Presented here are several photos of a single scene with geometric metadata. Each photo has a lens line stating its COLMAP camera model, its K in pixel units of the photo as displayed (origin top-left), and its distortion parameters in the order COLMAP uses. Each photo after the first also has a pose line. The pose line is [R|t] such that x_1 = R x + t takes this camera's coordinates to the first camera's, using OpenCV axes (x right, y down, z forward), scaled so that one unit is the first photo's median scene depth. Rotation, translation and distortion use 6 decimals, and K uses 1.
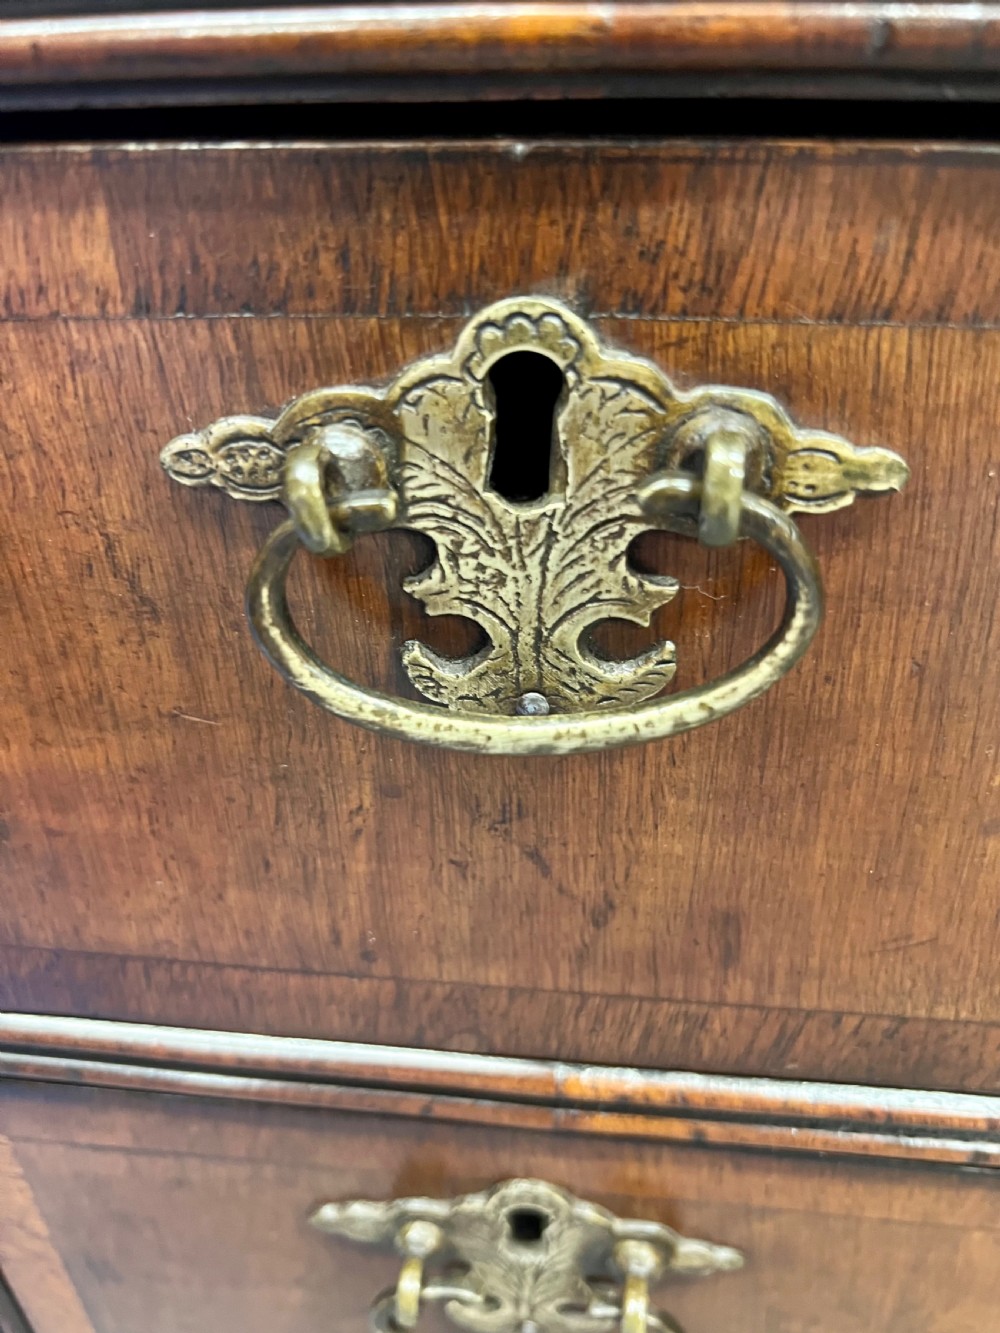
lens RADIAL K [[1057.1, 0, 473.4], [0, 1057.1, 665.9], [0, 0, 1]] dist [-0.032051, -0.002204]
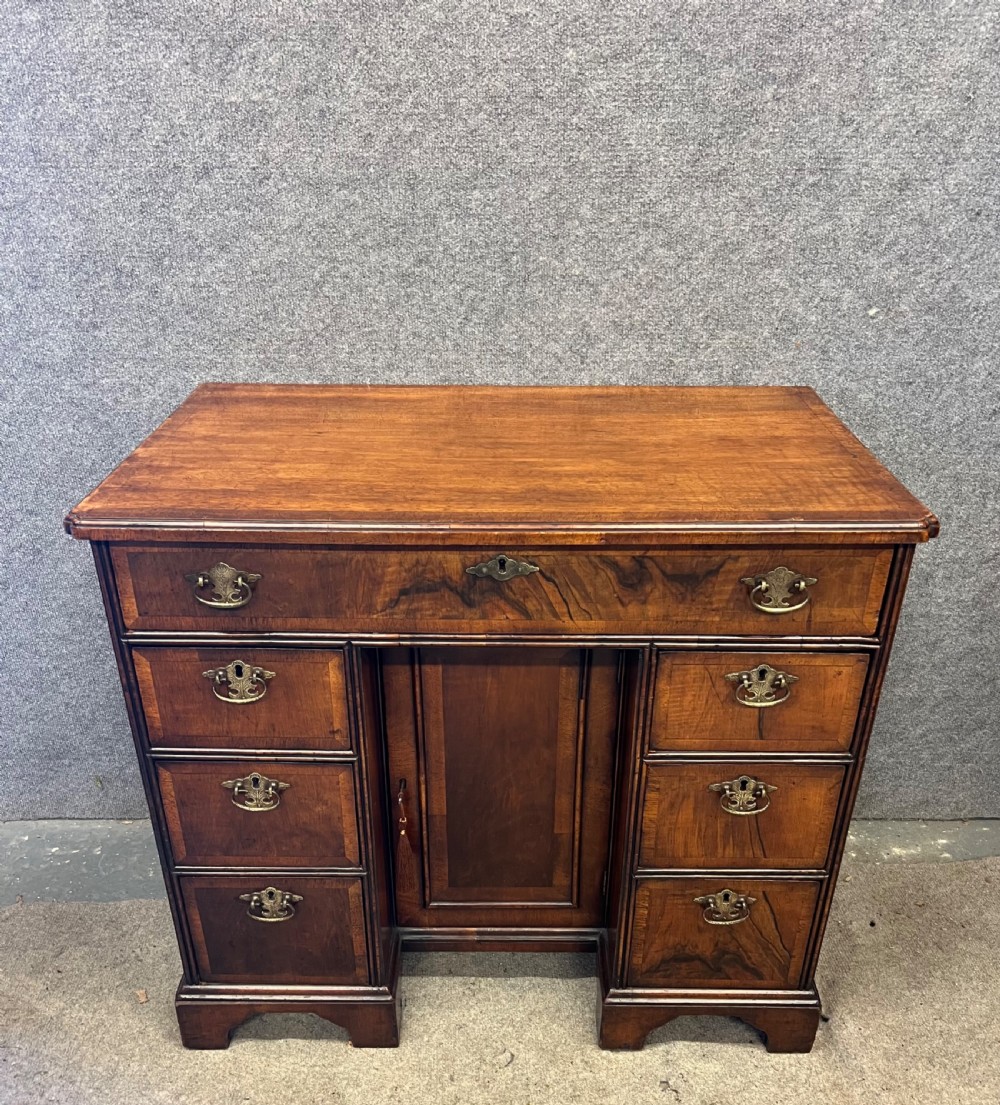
lens RADIAL K [[1003.0, 0, 500.3], [0, 1003.0, 675.9], [0, 0, 1]] dist [0.116130, -0.220412]
pose [[0.994136, -0.029611, 0.104001, 1.520513], [0.033448, 0.998815, -0.035341, 0.249104], [-0.102832, 0.038612, 0.993949, -8.863100]]
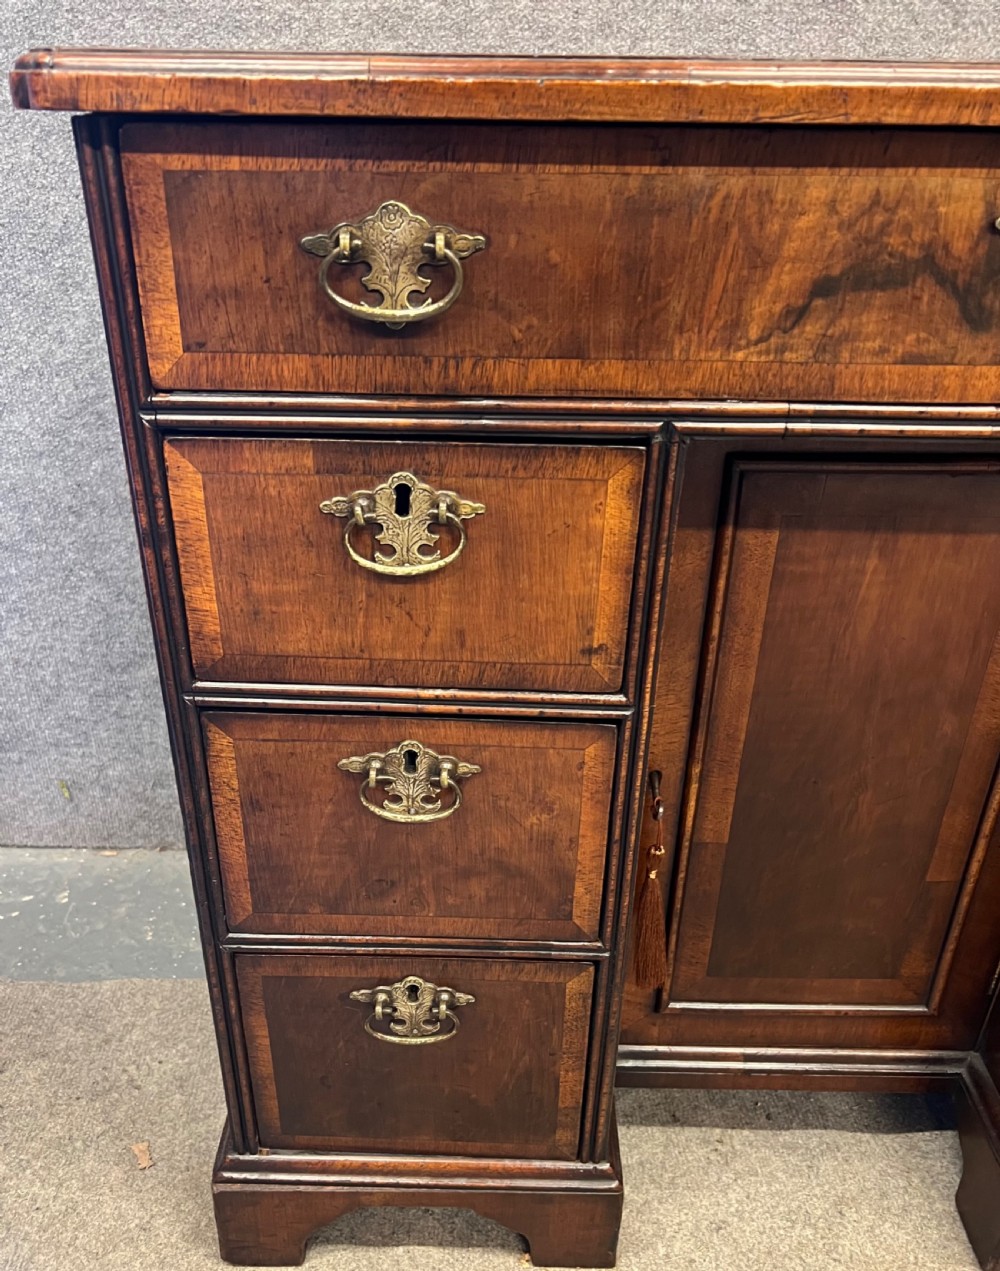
lens RADIAL K [[1066.2, 0, 474.4], [0, 1066.2, 715.1], [0, 0, 1]] dist [0.047577, -0.055656]
pose [[0.994512, -0.018347, 0.102999, -0.133337], [0.022003, 0.999163, -0.034471, 0.845365], [-0.102281, 0.036548, 0.994084, -3.481203]]
